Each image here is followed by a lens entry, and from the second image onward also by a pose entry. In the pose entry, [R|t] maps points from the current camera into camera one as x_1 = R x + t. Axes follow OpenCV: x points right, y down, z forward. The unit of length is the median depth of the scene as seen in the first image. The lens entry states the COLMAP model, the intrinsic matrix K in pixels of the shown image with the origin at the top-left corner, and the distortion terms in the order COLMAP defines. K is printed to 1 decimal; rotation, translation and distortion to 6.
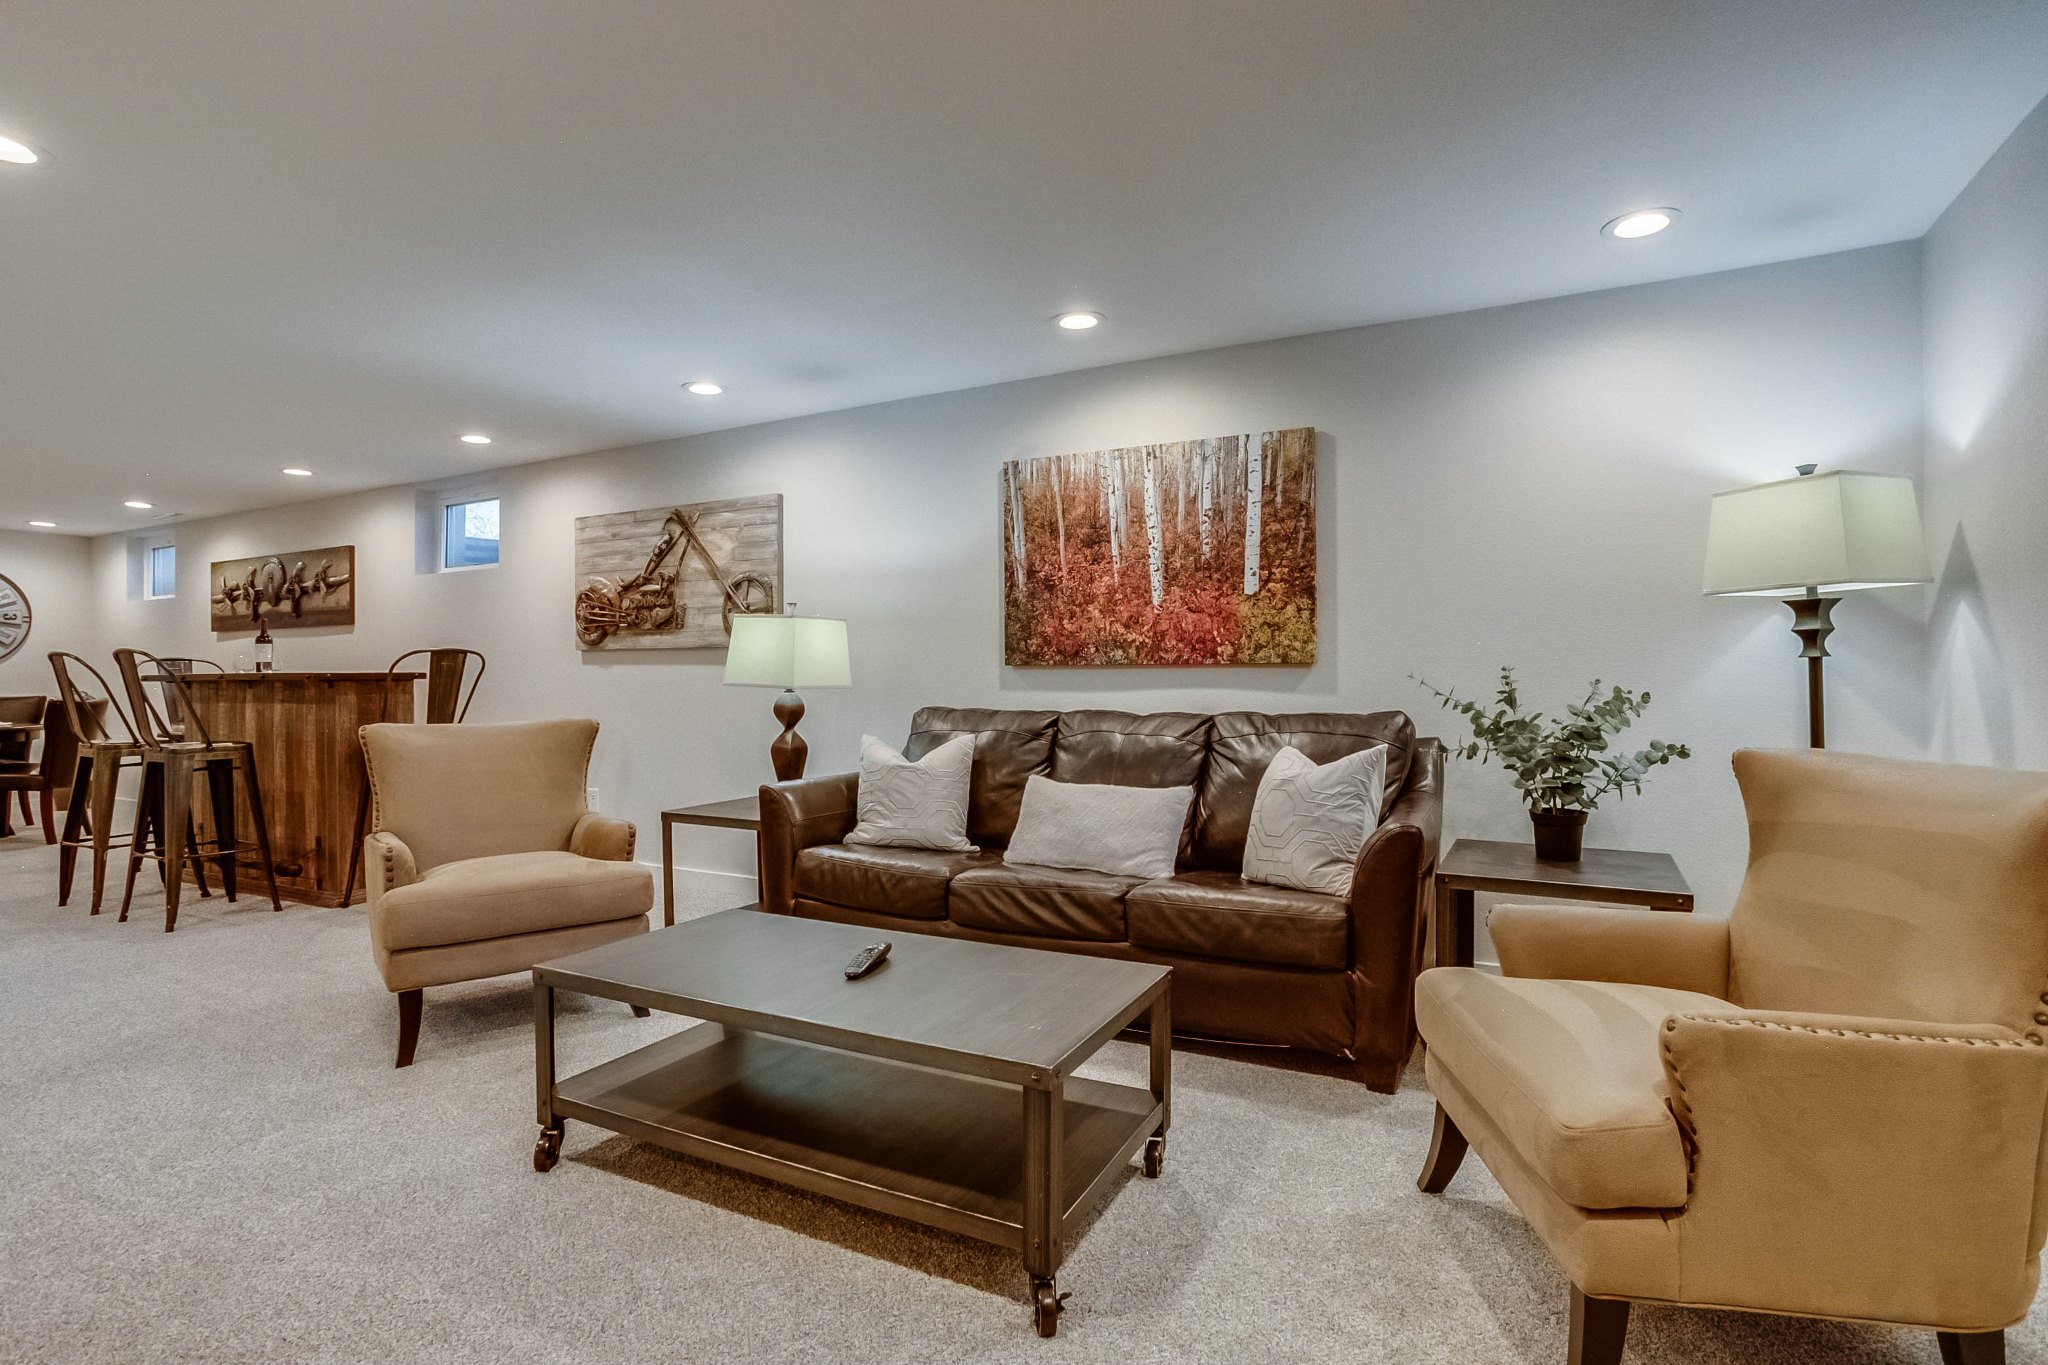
lens RADIAL K [[995.2, 0, 1028.9], [0, 995.2, 680.8], [0, 0, 1]] dist [-0.069901, 0.041190]
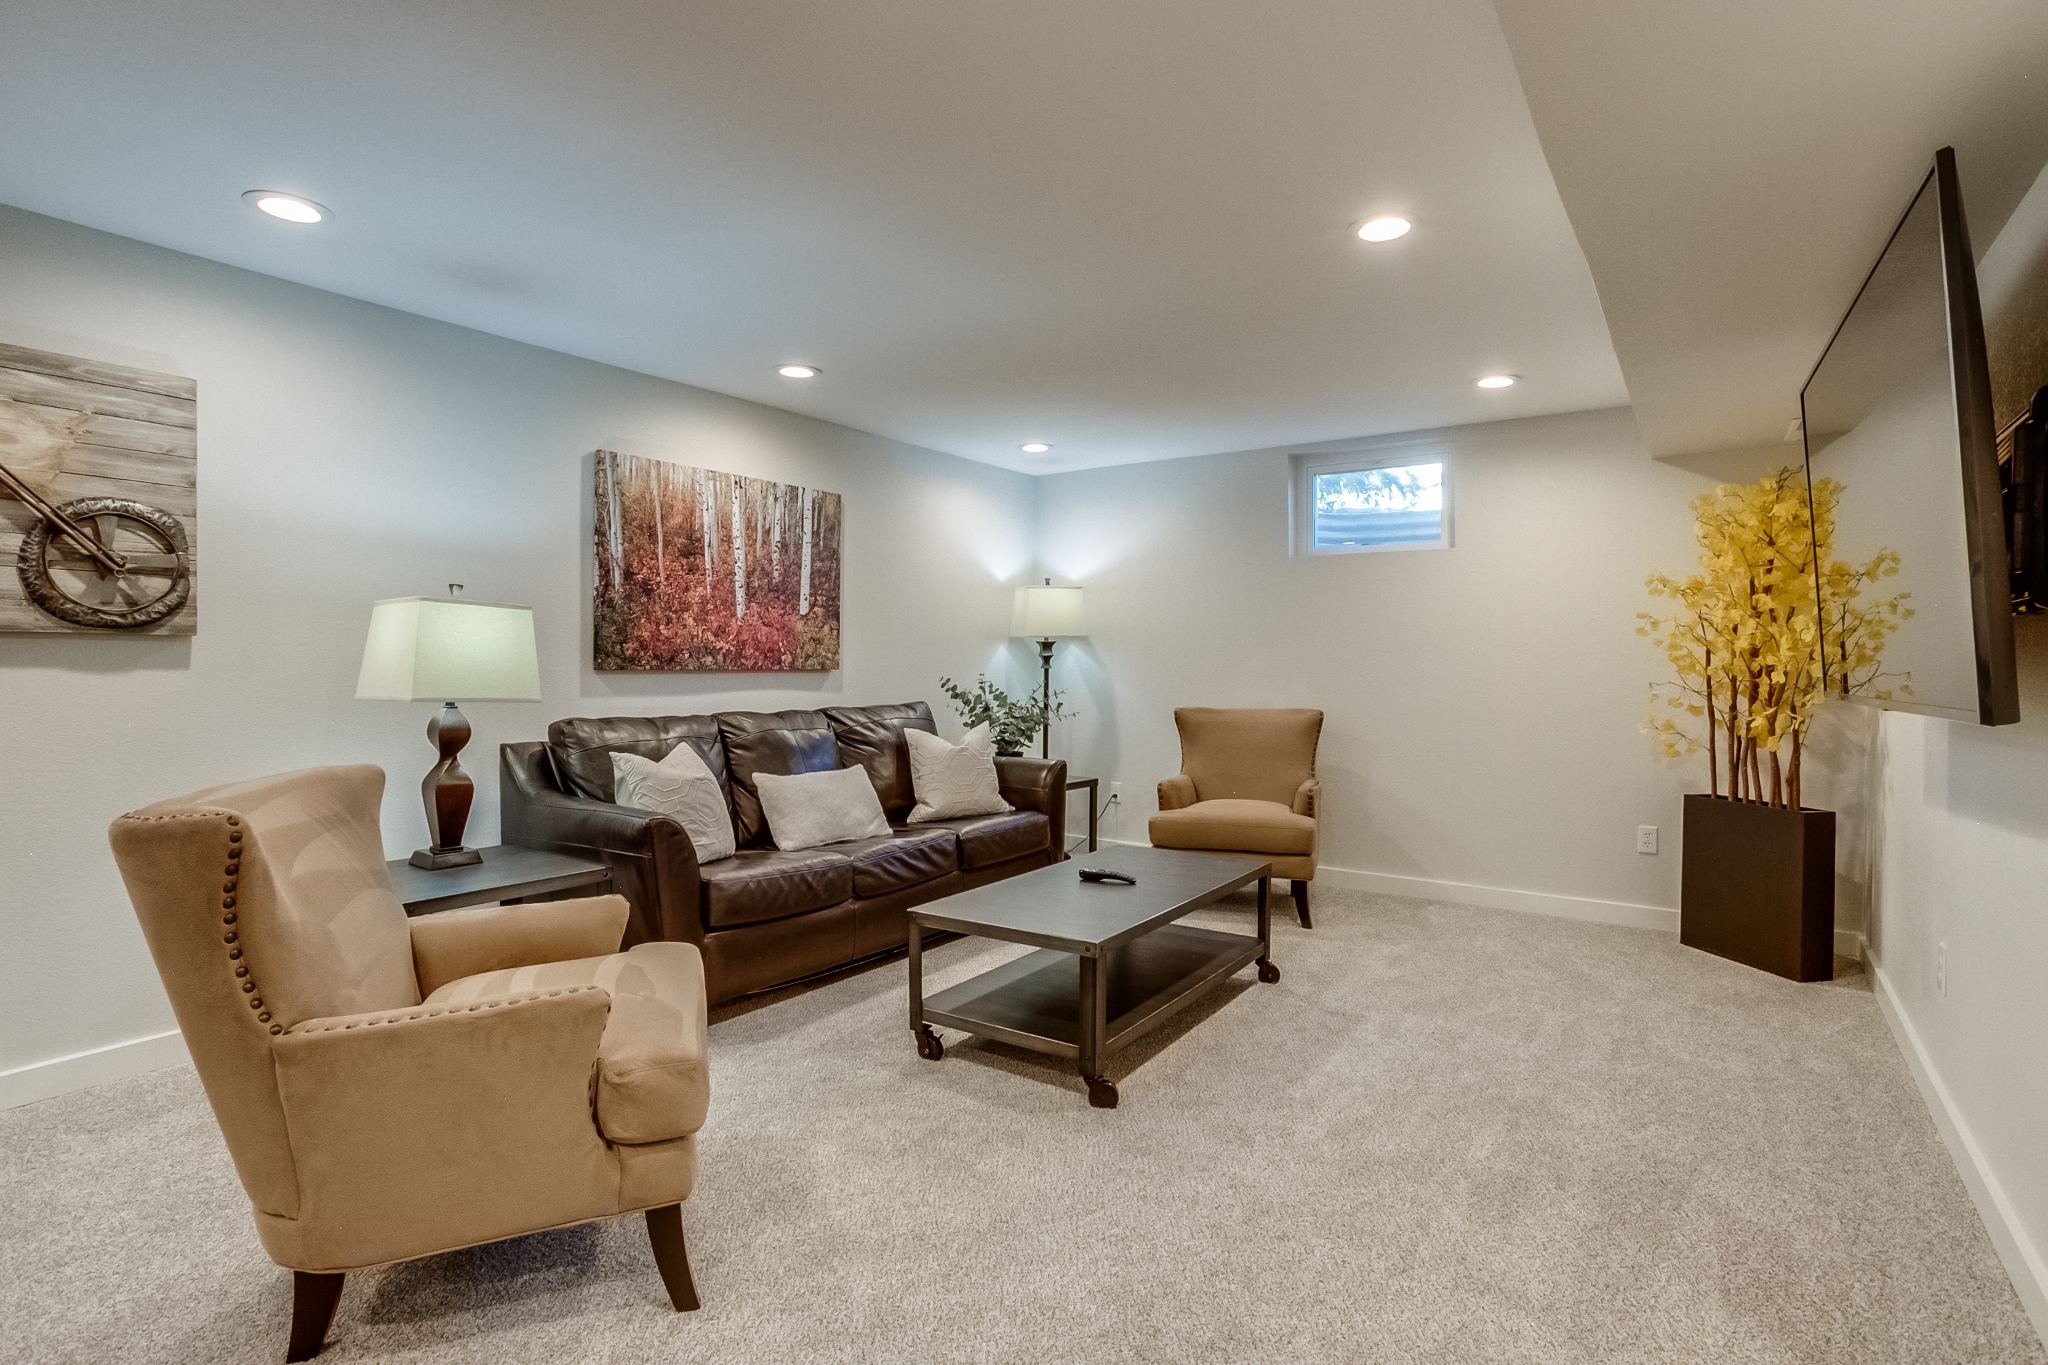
lens RADIAL K [[995.2, 0, 1028.9], [0, 995.2, 680.8], [0, 0, 1]] dist [-0.069901, 0.041190]
pose [[0.135604, -0.011575, 0.990695, -0.928538], [0.003989, 0.999930, 0.011136, -0.015008], [-0.990755, 0.002441, 0.135641, 0.509889]]
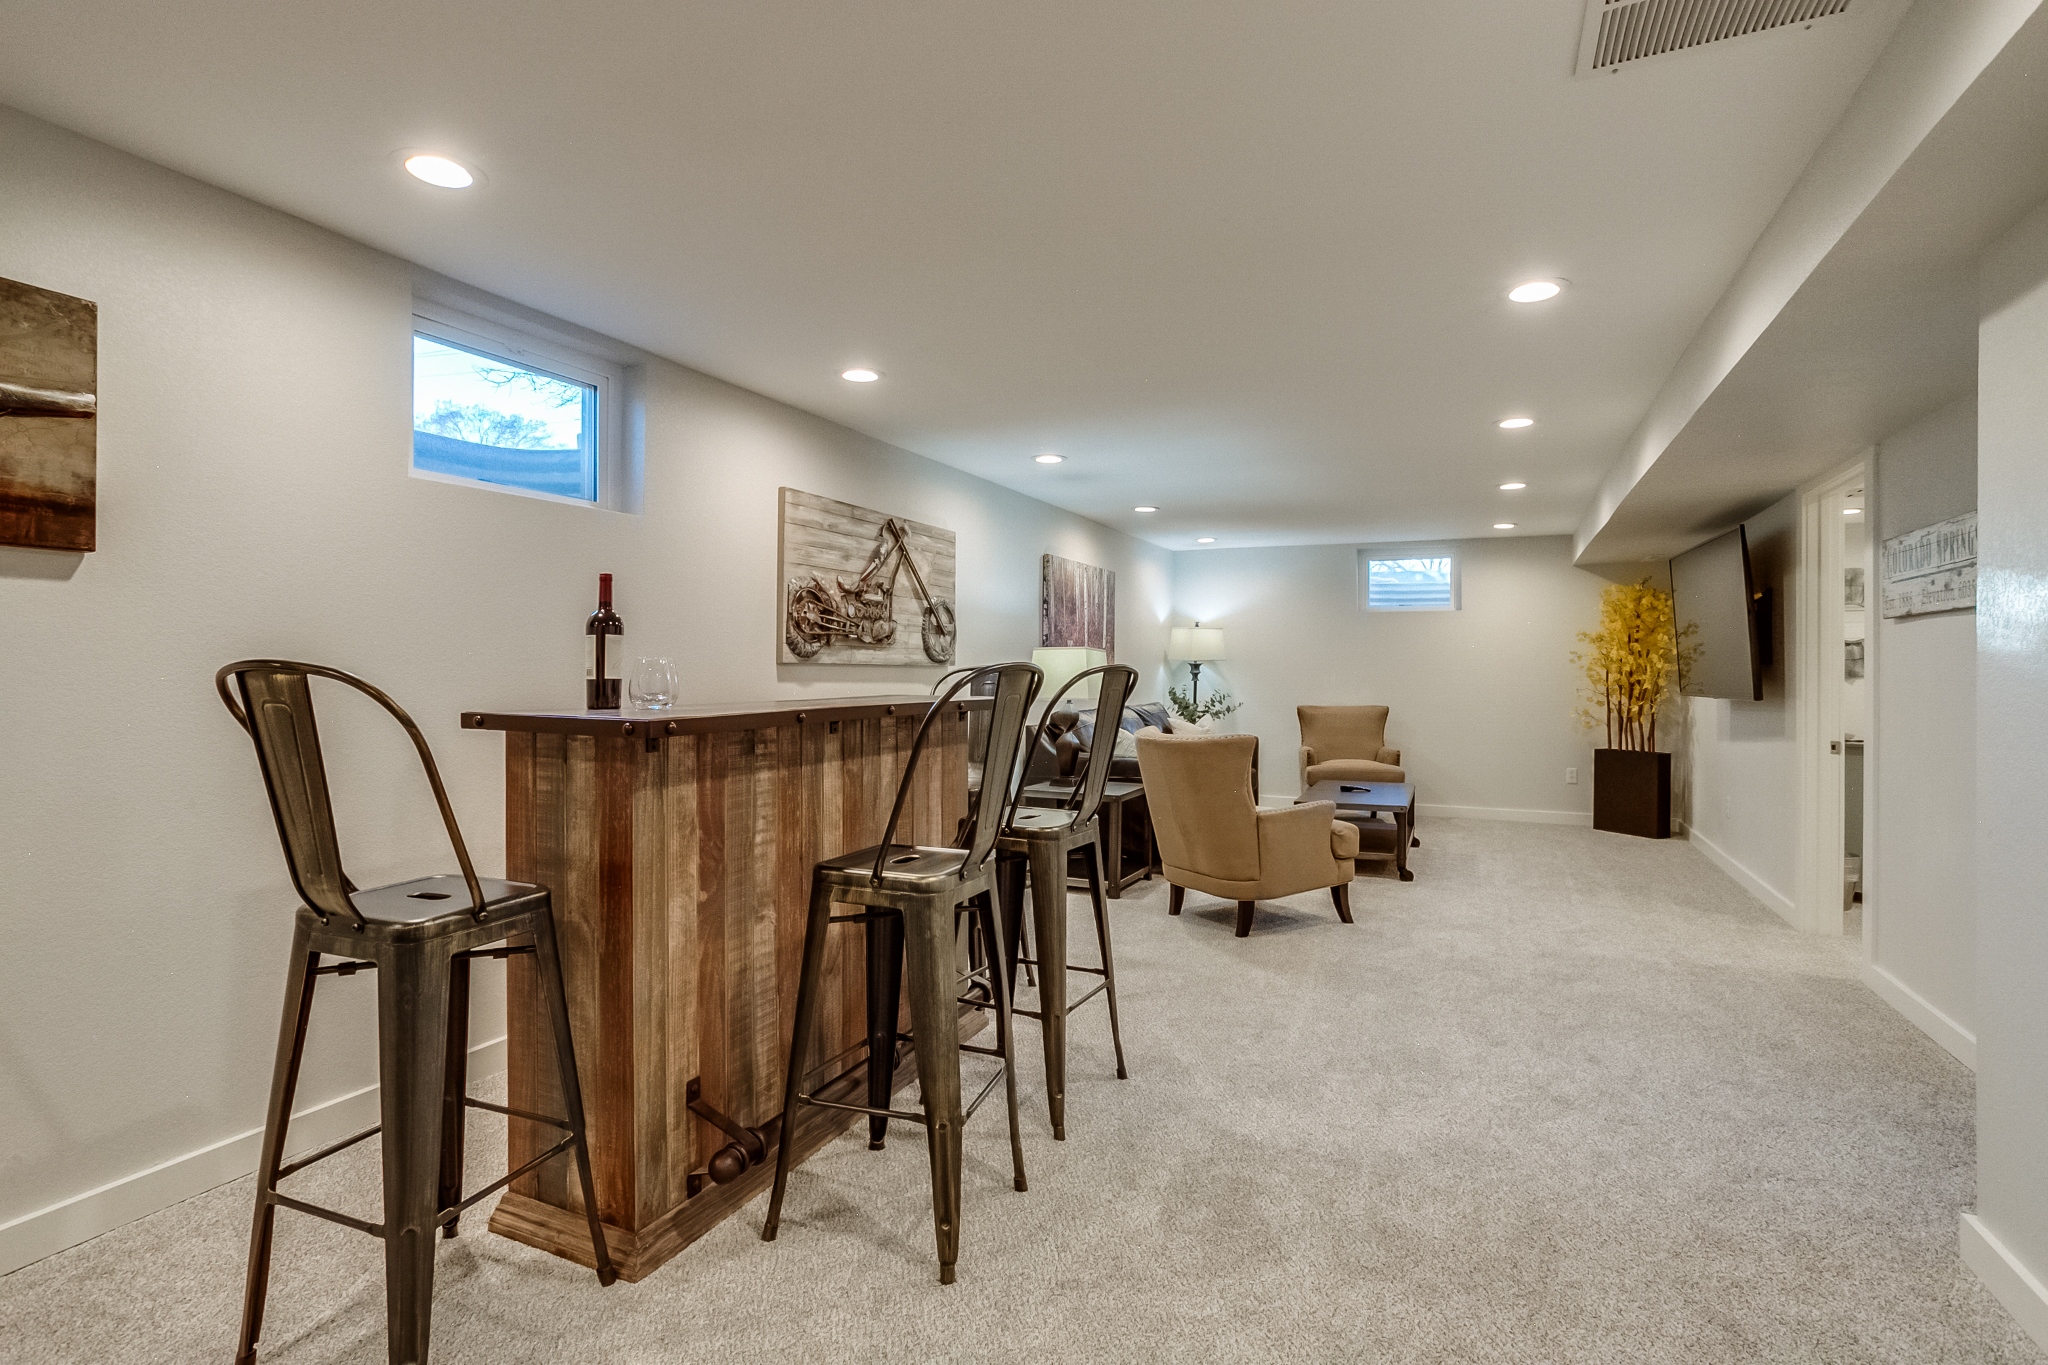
lens RADIAL K [[995.2, 0, 1028.9], [0, 995.2, 680.8], [0, 0, 1]] dist [-0.069901, 0.041190]
pose [[-0.046322, -0.003643, 0.998920, -1.693261], [0.004209, 0.999984, 0.003842, -0.026865], [-0.998918, 0.004382, -0.046306, 1.169736]]
